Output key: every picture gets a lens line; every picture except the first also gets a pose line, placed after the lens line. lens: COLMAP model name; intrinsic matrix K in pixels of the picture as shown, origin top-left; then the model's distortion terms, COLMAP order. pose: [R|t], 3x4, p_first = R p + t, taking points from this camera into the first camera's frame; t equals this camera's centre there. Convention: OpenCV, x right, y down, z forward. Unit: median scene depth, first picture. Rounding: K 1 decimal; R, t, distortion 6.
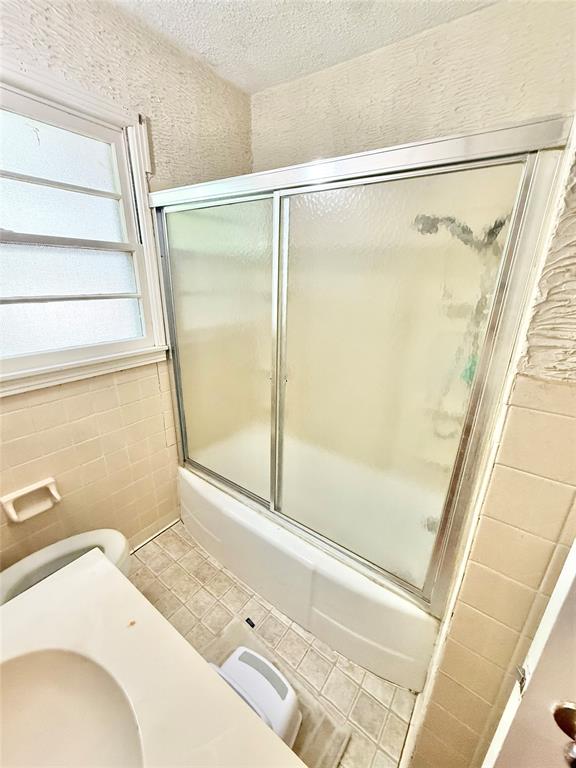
lens RADIAL K [[311.3, 0, 290.9], [0, 311.3, 383.5], [0, 0, 1]] dist [-0.001220, 0.000185]
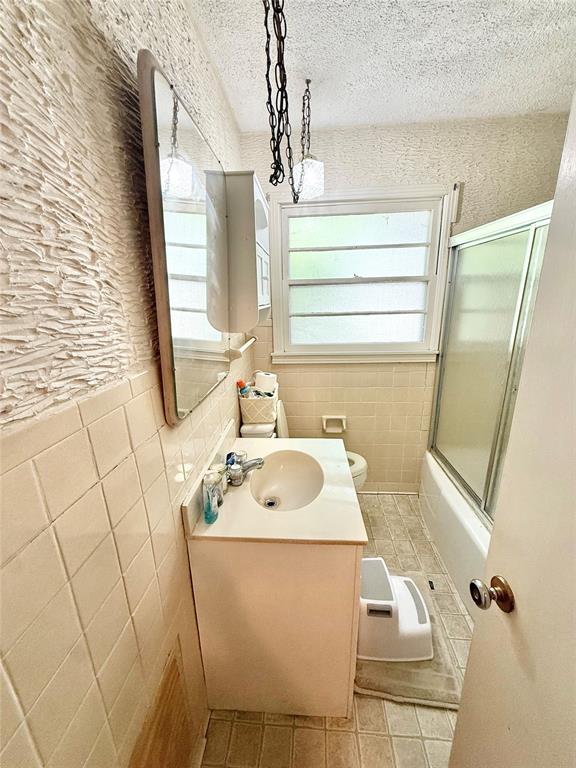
lens RADIAL K [[311.3, 0, 290.9], [0, 311.3, 383.5], [0, 0, 1]] dist [-0.001220, 0.000185]
pose [[0.543587, 0.194396, -0.816531, 0.373290], [-0.244323, 0.967332, 0.067646, 0.076439], [0.803006, 0.162726, 0.573325, -0.215964]]
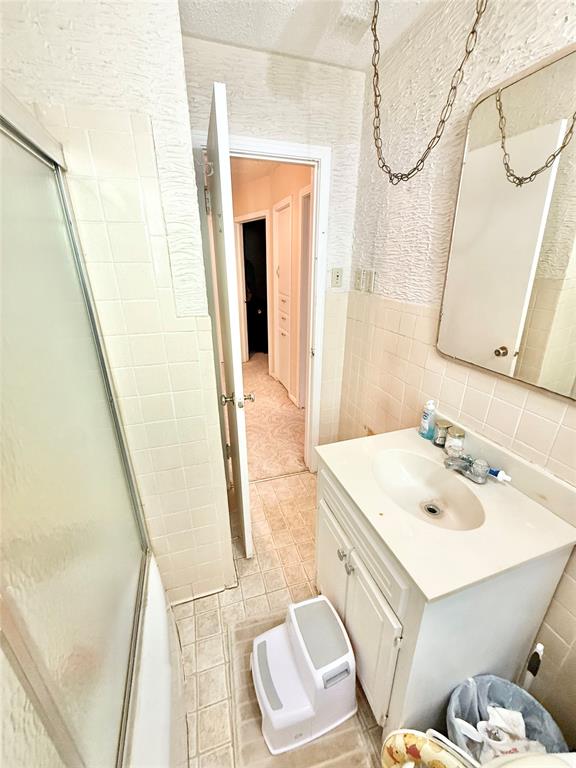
lens RADIAL K [[311.3, 0, 290.9], [0, 311.3, 383.5], [0, 0, 1]] dist [-0.001220, 0.000185]
pose [[-0.810851, -0.237349, 0.534964, -0.343546], [0.170245, 0.778888, 0.603614, -0.285758], [-0.559944, 0.580516, -0.591154, 0.748151]]
